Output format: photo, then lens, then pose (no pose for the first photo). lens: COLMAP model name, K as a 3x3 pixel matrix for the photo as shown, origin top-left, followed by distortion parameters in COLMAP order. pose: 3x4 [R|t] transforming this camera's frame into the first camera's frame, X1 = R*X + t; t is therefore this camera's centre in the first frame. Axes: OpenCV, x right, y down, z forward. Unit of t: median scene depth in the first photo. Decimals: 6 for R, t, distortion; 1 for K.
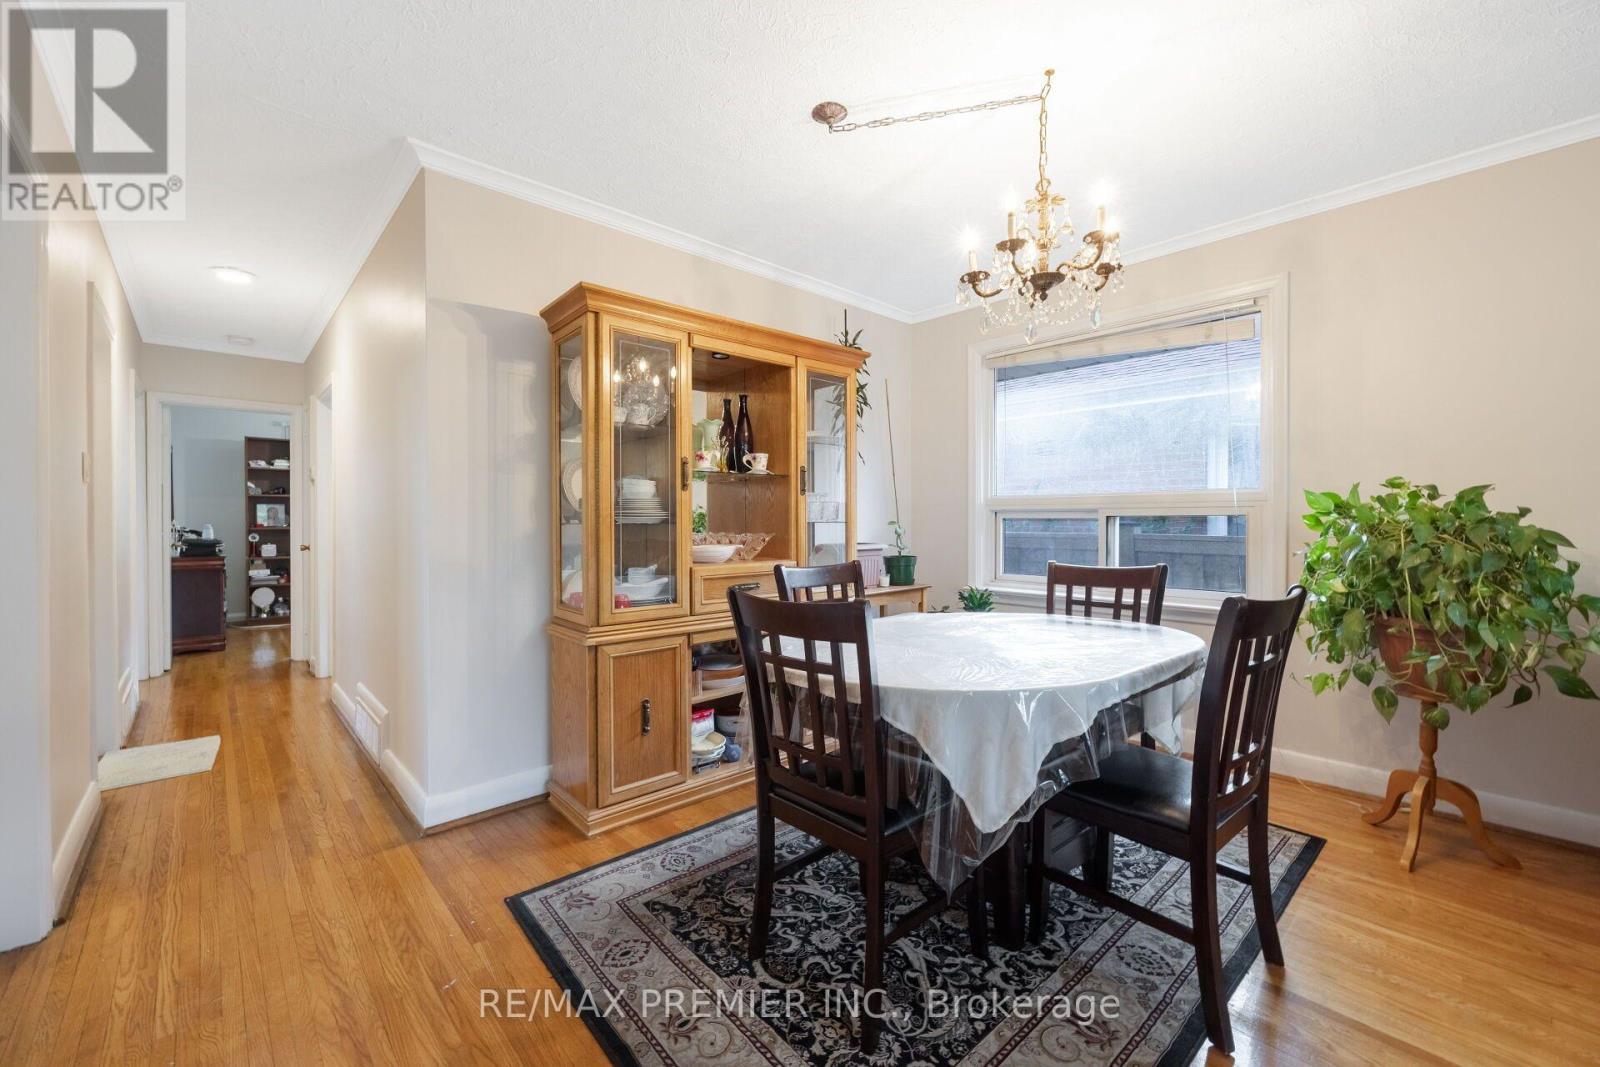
lens RADIAL K [[649.7, 0, 797.6], [0, 649.7, 535.2], [0, 0, 1]] dist [-0.000386, -0.000093]
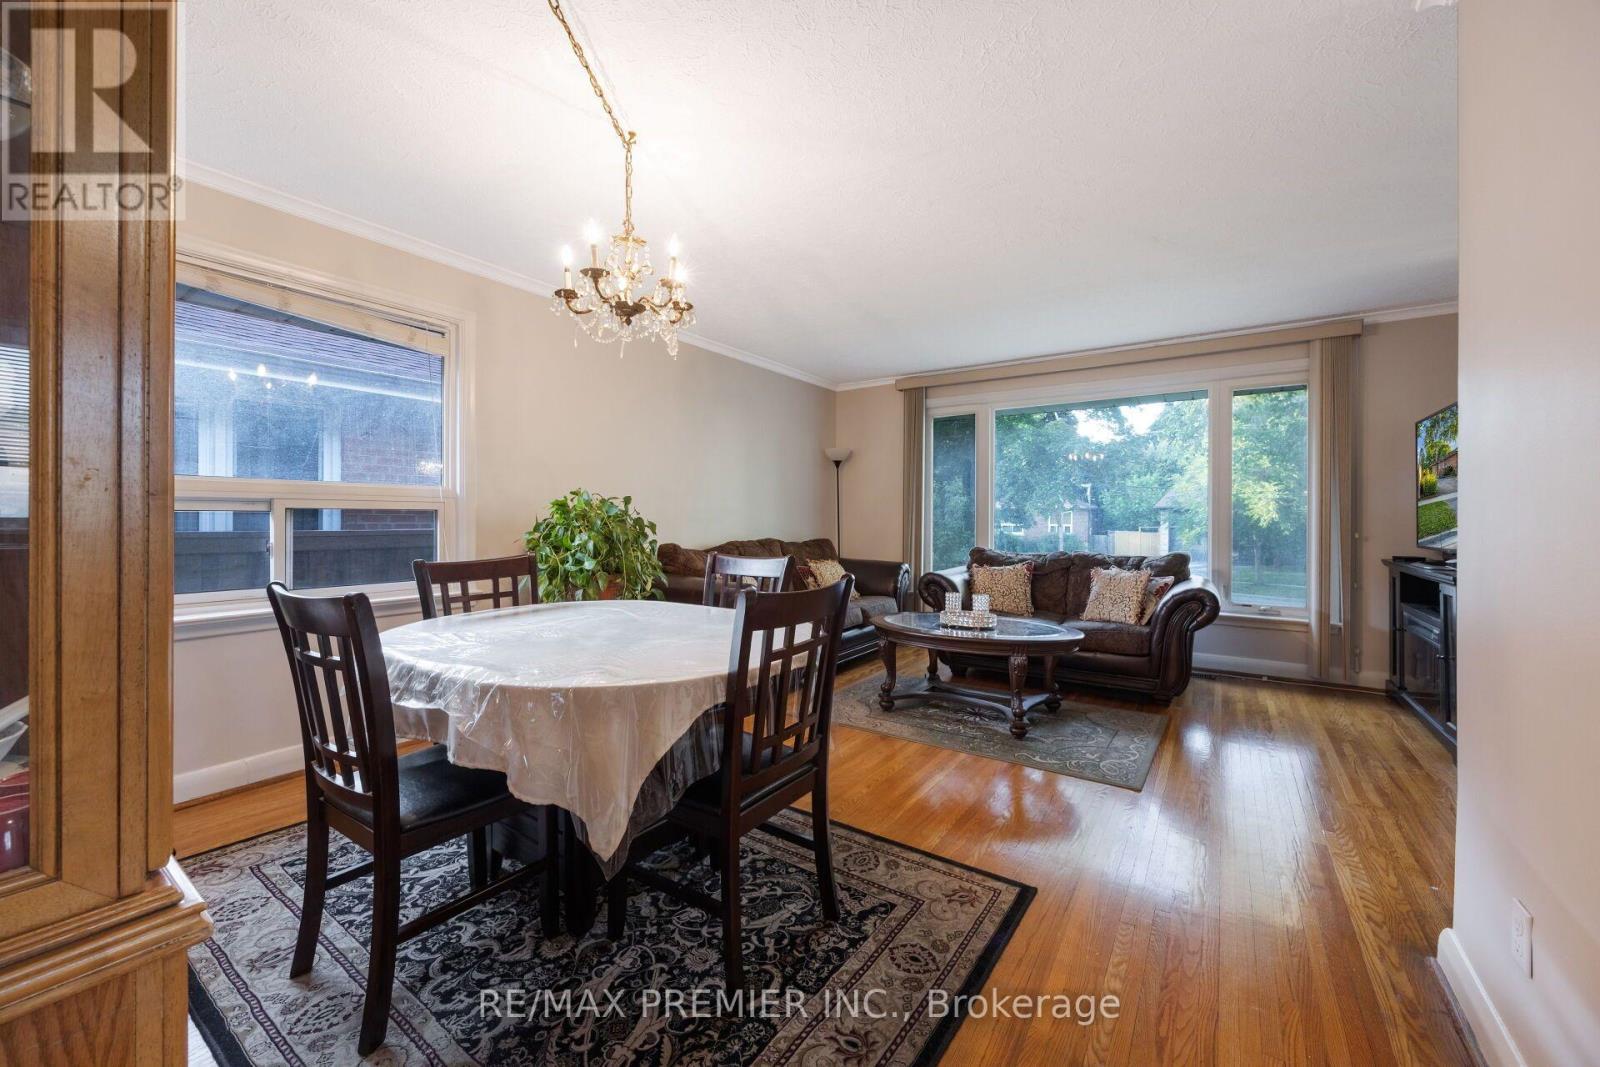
lens RADIAL K [[636.8, 0, 811.8], [0, 636.8, 509.8], [0, 0, 1]] dist [0.000367, 0.001888]
pose [[-0.248877, 0.009687, 0.968487, -0.607439], [0.017129, 0.999838, -0.005599, -0.014756], [-0.968384, 0.015196, -0.249002, 0.722135]]
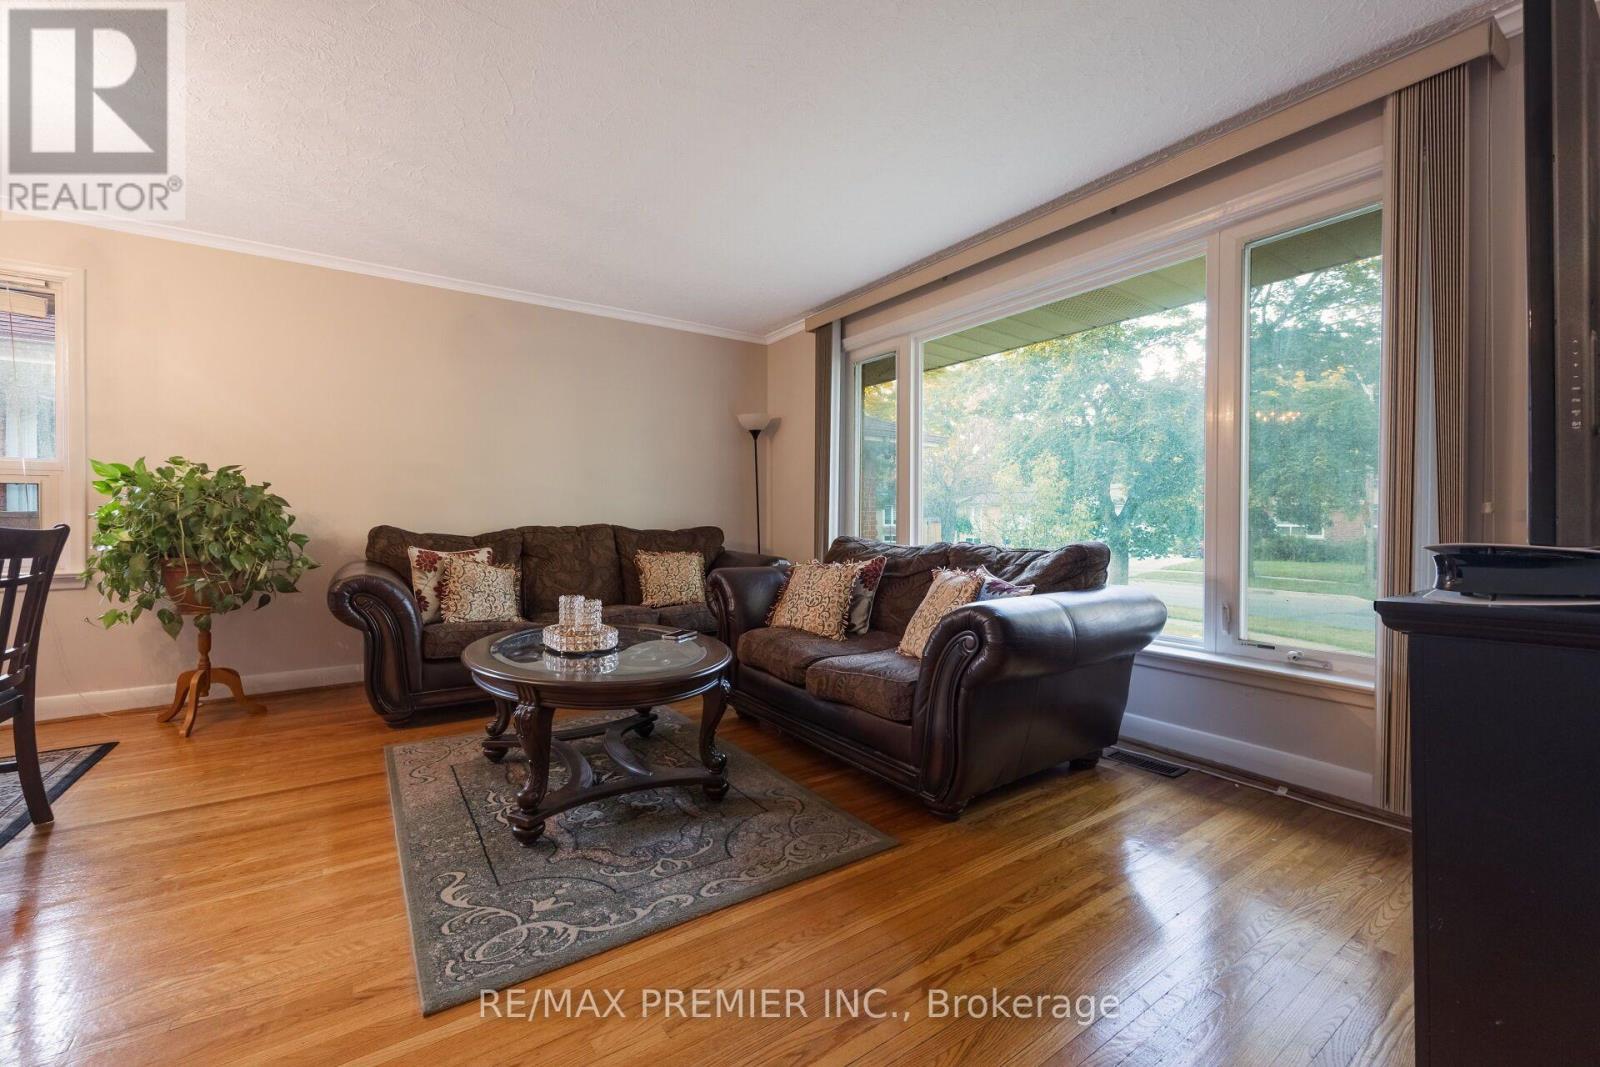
lens RADIAL K [[636.8, 0, 815.2], [0, 636.8, 518.5], [0, 0, 1]] dist [0.000367, 0.001888]
pose [[0.126299, -0.000032, 0.991992, -0.194252], [0.022814, 0.999736, -0.002872, 0.063423], [-0.991730, 0.022994, 0.126267, -0.407667]]
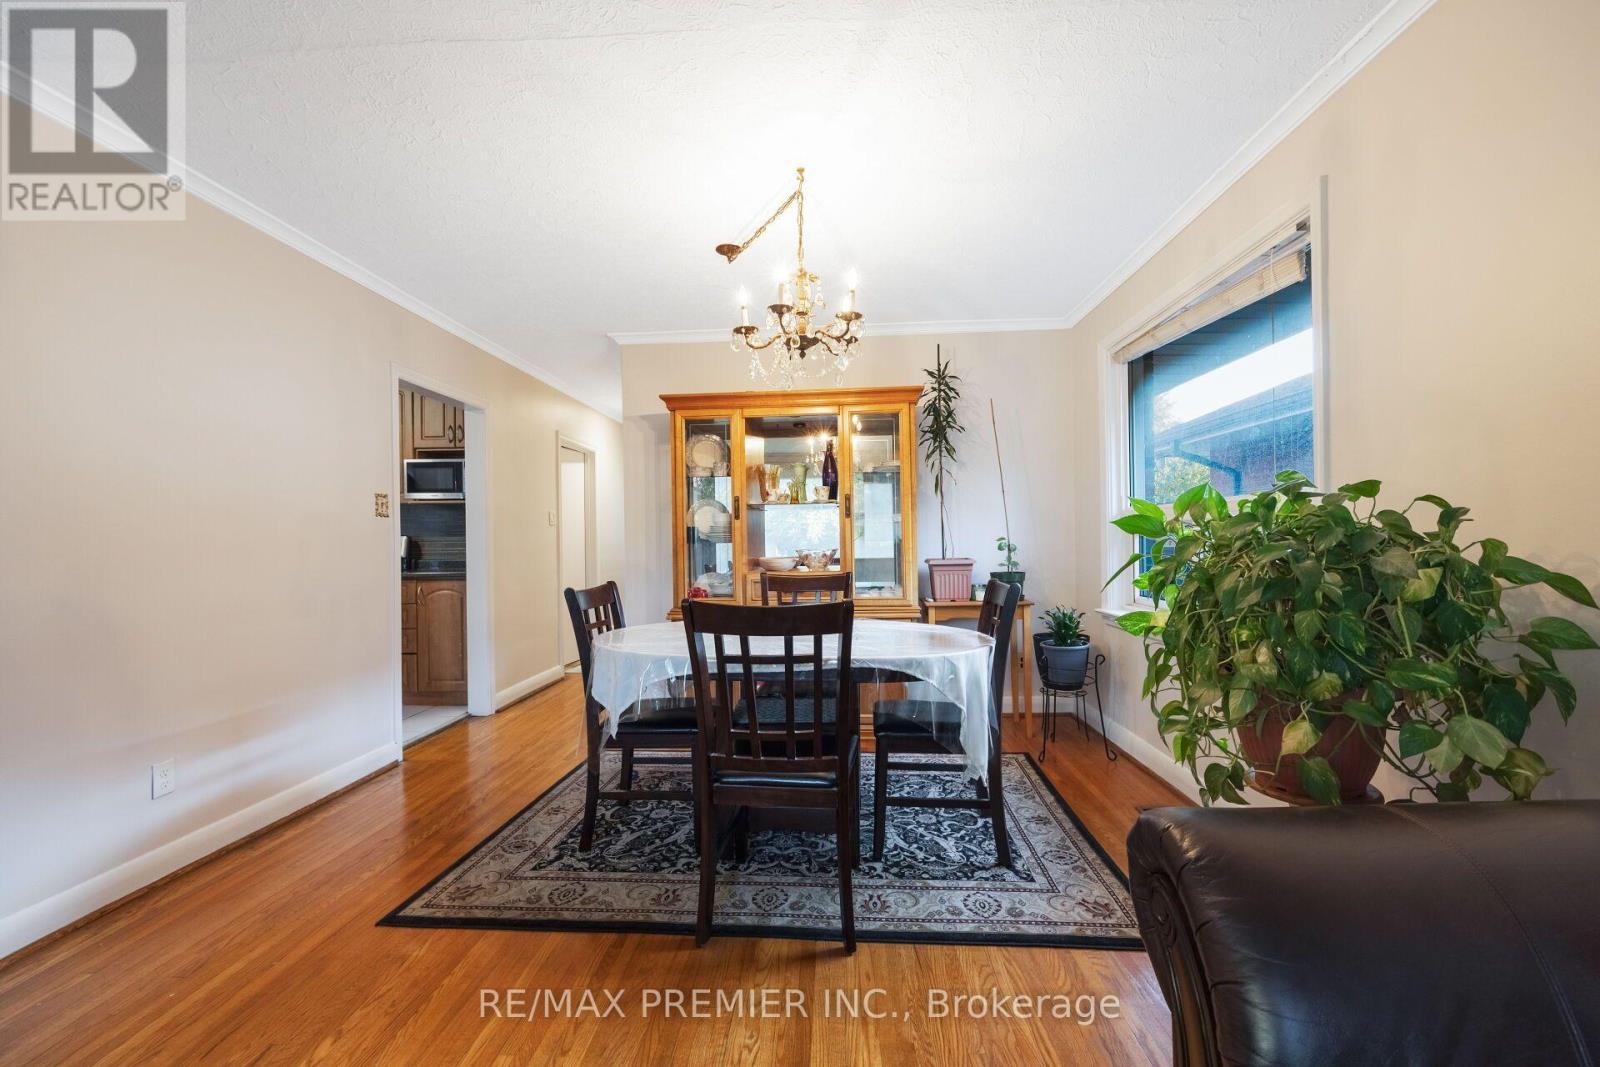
lens RADIAL K [[631.8, 0, 797.1], [0, 631.8, 546.2], [0, 0, 1]] dist [0.001490, 0.000099]
pose [[0.691518, 0.000033, -0.722359, 0.915472], [-0.004523, 0.999981, -0.004284, -0.003967], [0.722345, 0.006230, 0.691504, 0.131963]]
